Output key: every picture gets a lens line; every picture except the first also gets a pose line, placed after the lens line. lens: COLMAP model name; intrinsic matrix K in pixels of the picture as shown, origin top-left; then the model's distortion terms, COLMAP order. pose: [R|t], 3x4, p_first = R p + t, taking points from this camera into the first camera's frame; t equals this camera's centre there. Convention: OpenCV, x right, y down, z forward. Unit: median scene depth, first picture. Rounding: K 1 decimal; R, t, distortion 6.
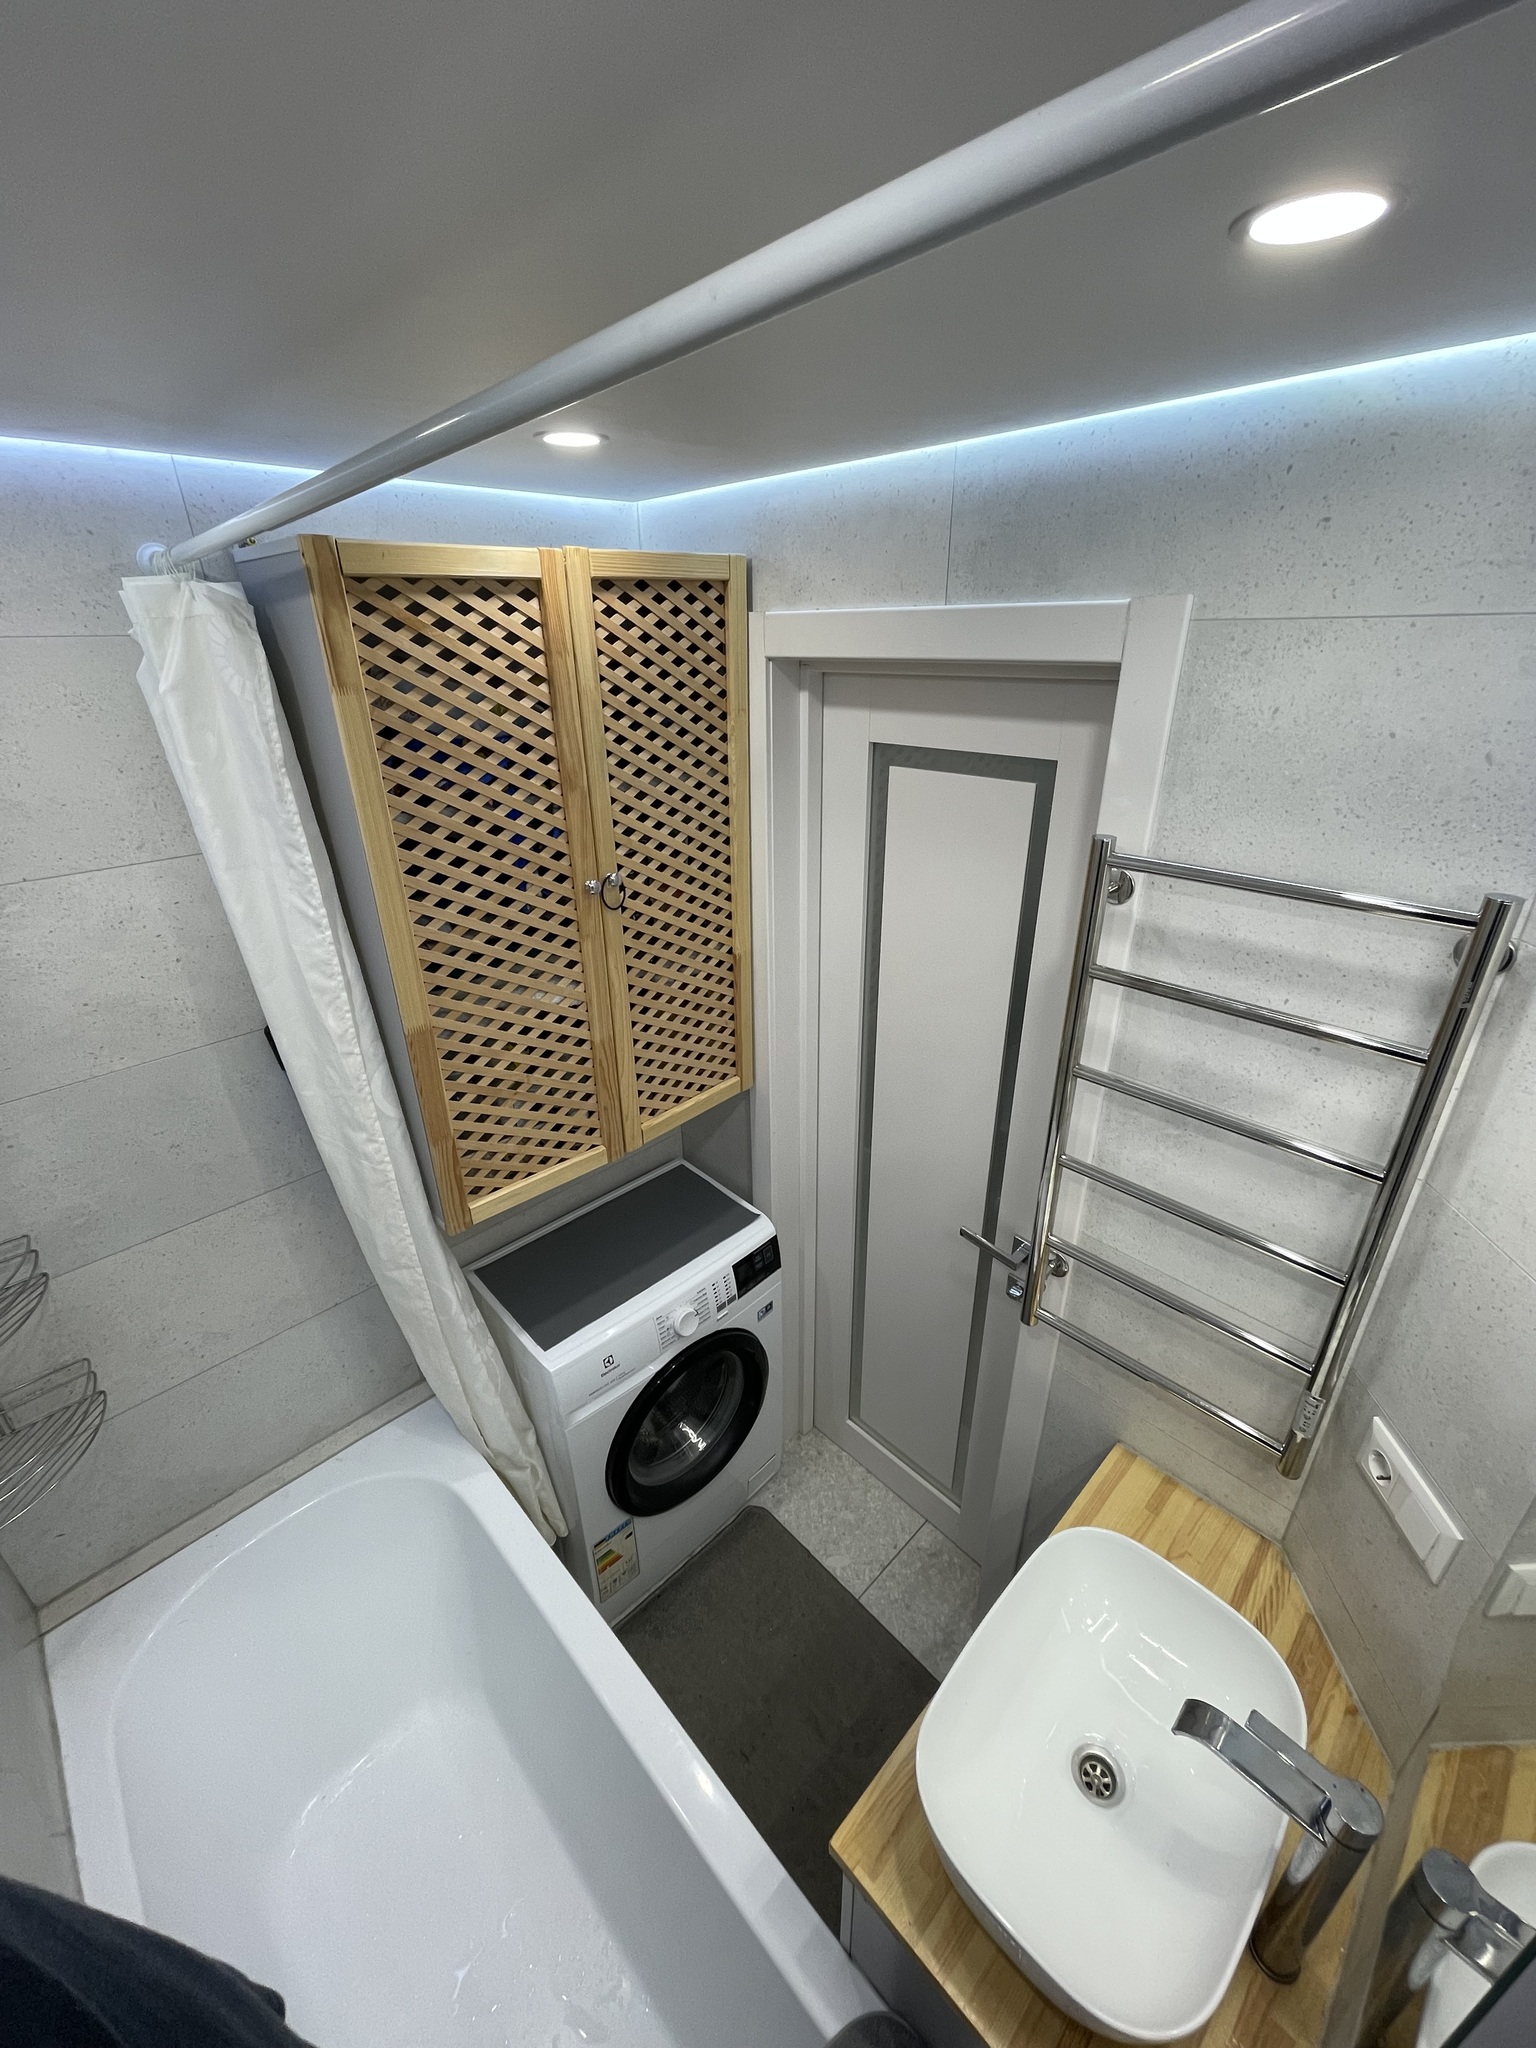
lens RADIAL K [[831.6, 0, 766.3], [0, 831.6, 1013.9], [0, 0, 1]] dist [-0.001110, 0.000160]
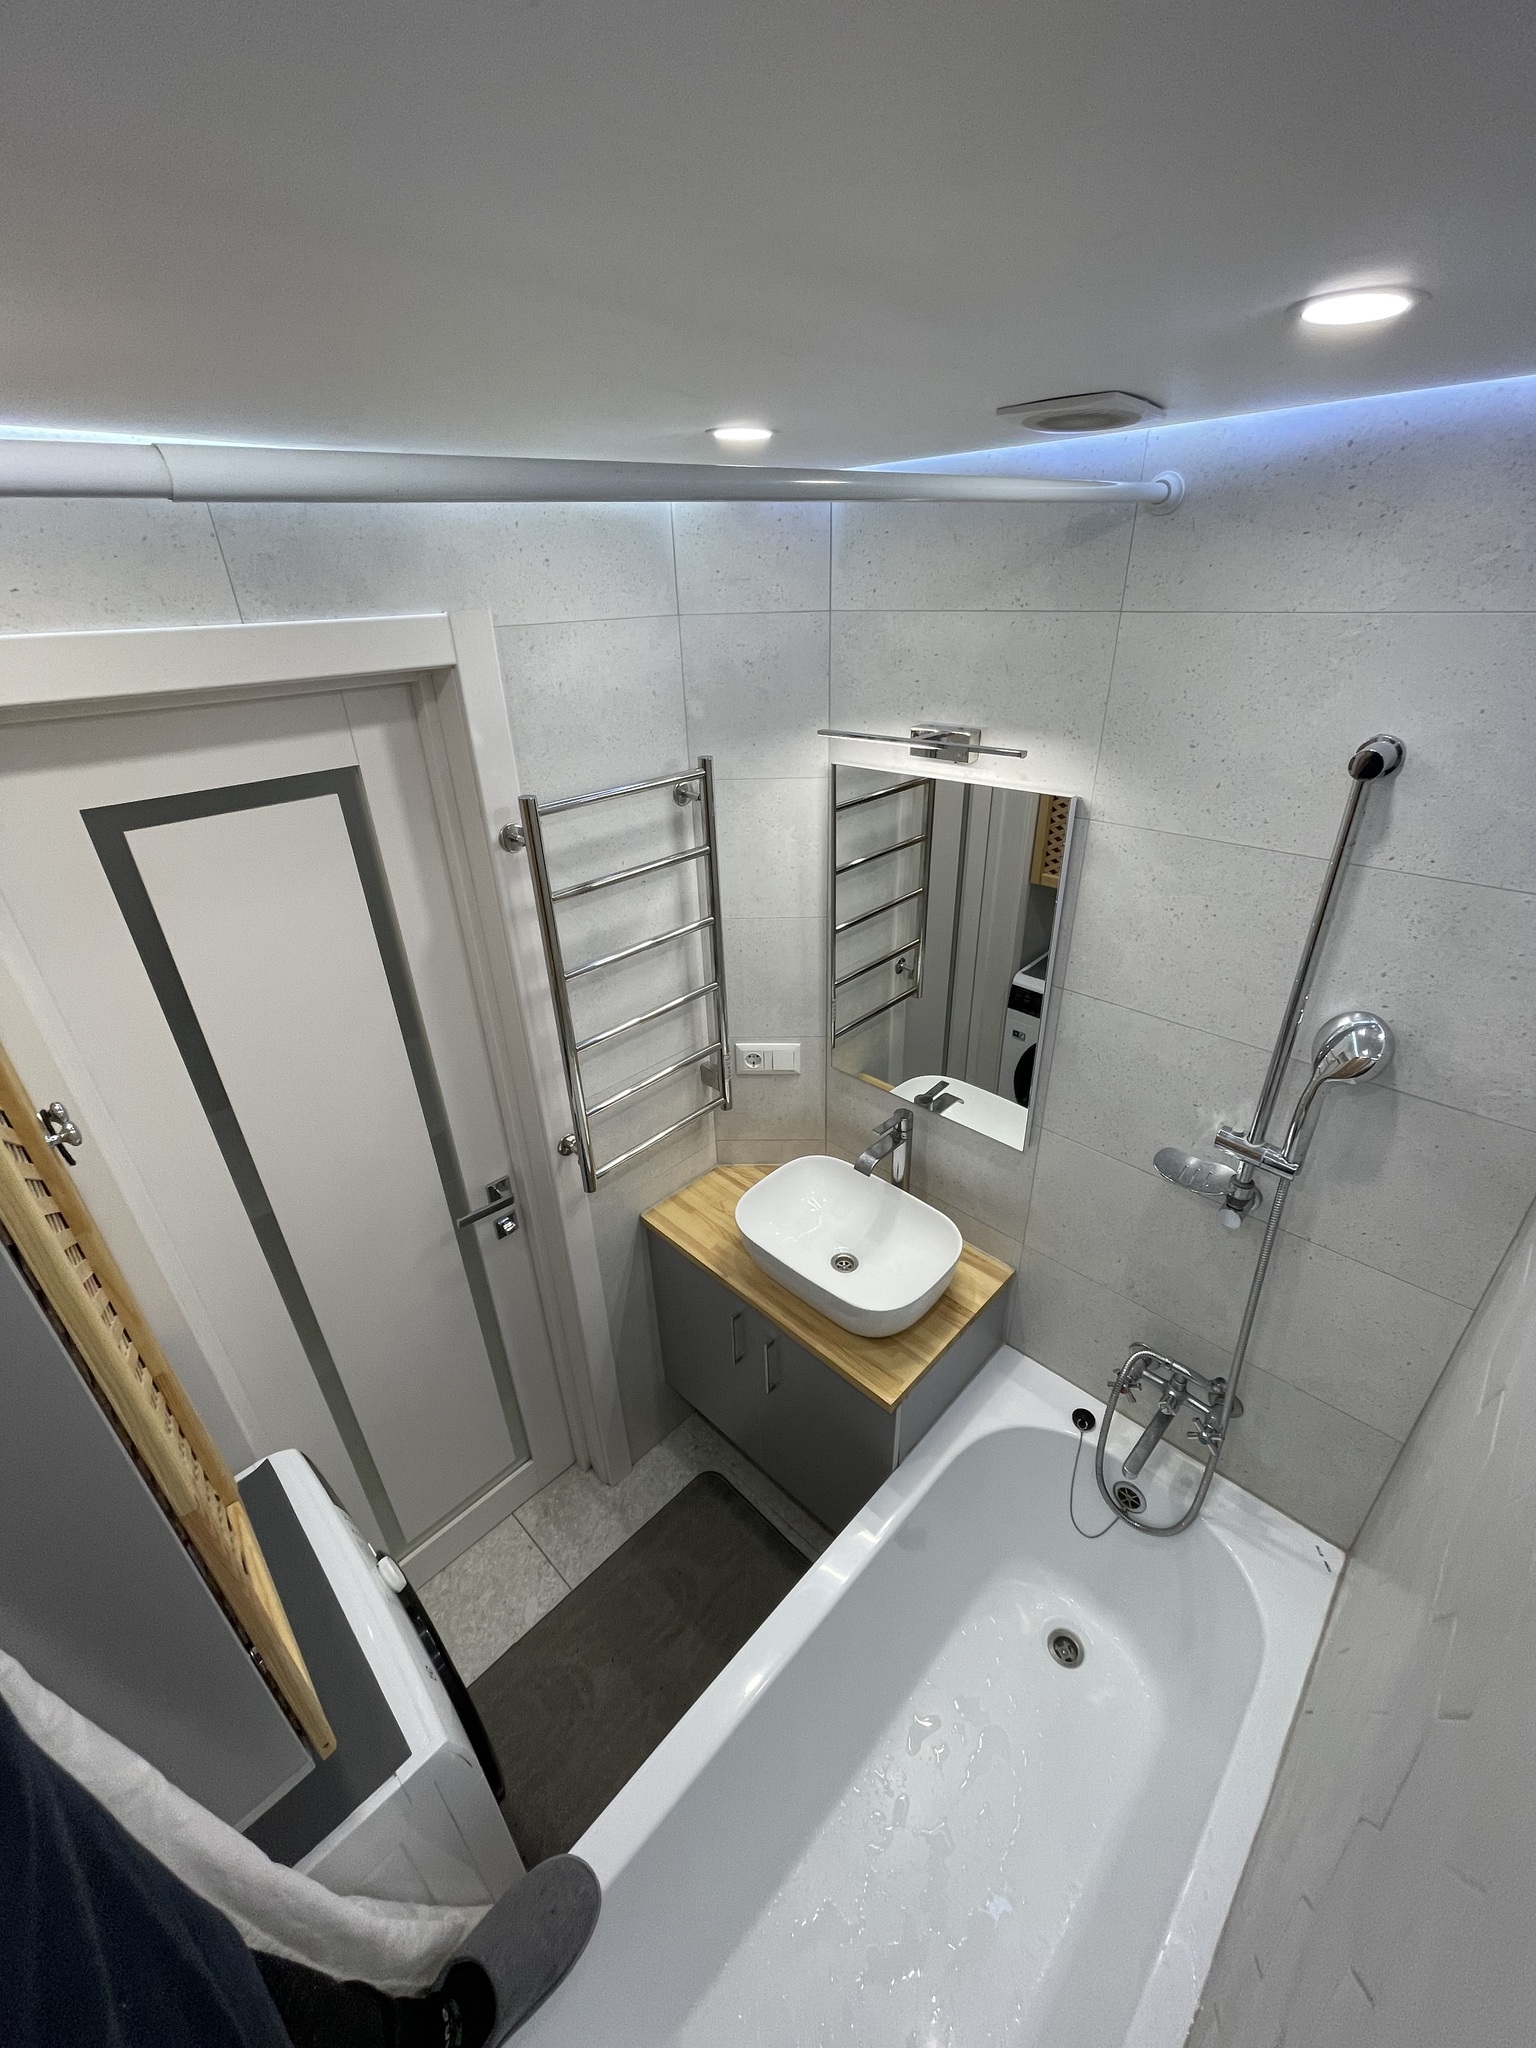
lens RADIAL K [[824.2, 0, 741.4], [0, 824.2, 1019.5], [0, 0, 1]] dist [-0.000688, 0.000026]
pose [[-0.014318, -0.438313, 0.898709, -0.792519], [0.462175, 0.794123, 0.394668, -0.248755], [-0.886673, 0.421011, 0.191207, 0.523108]]
